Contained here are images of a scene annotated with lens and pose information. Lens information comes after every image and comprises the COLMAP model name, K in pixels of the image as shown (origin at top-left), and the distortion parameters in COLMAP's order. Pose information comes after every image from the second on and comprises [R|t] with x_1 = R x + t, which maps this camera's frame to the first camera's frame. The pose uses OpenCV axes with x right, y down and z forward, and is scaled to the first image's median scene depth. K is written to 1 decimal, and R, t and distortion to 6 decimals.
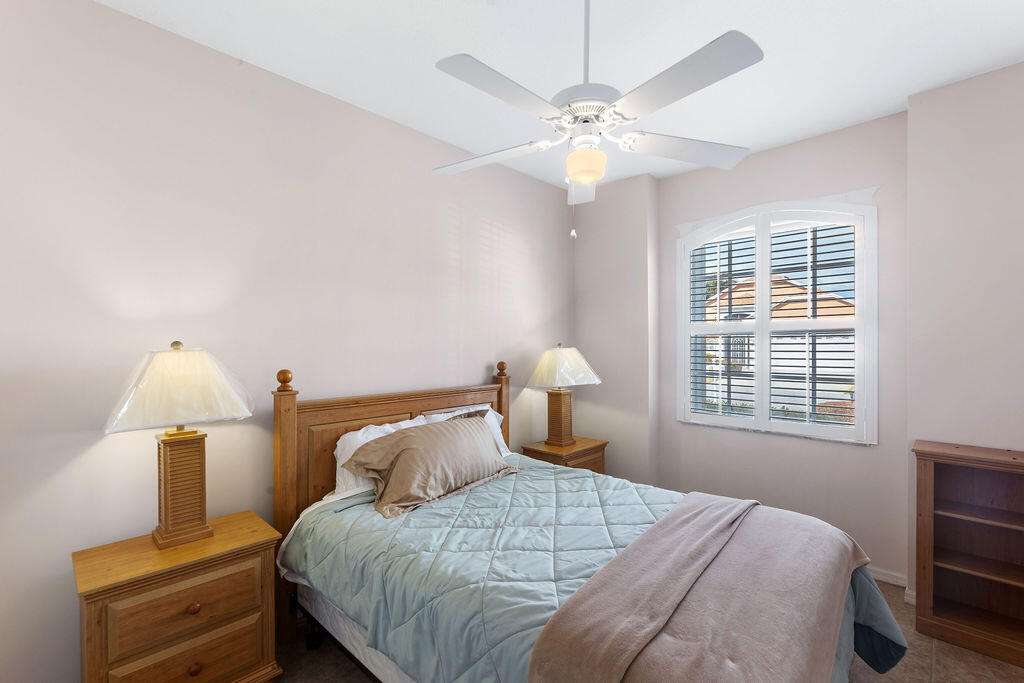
lens RADIAL K [[449.5, 0, 508.8], [0, 449.5, 329.7], [0, 0, 1]] dist [-0.001065, -0.000191]
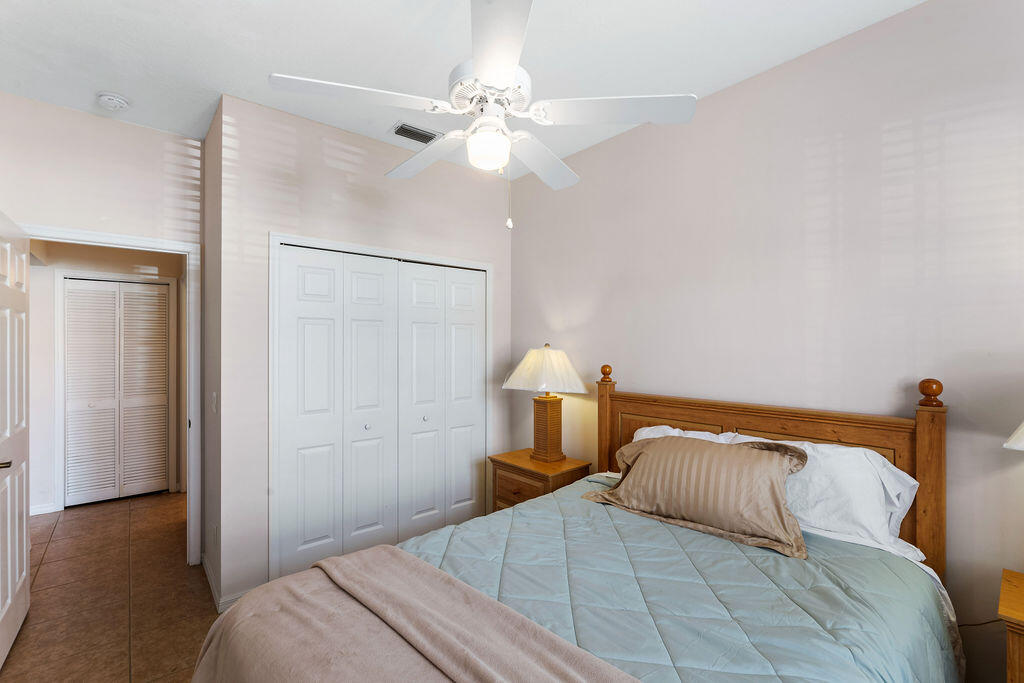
lens RADIAL K [[439.1, 0, 519.1], [0, 439.1, 344.7], [0, 0, 1]] dist [0.000210, -0.000020]
pose [[-0.032945, 0.006399, -0.999437, 0.738937], [0.023583, 0.999706, 0.005624, 0.021402], [0.999179, -0.023385, -0.033086, 0.777797]]
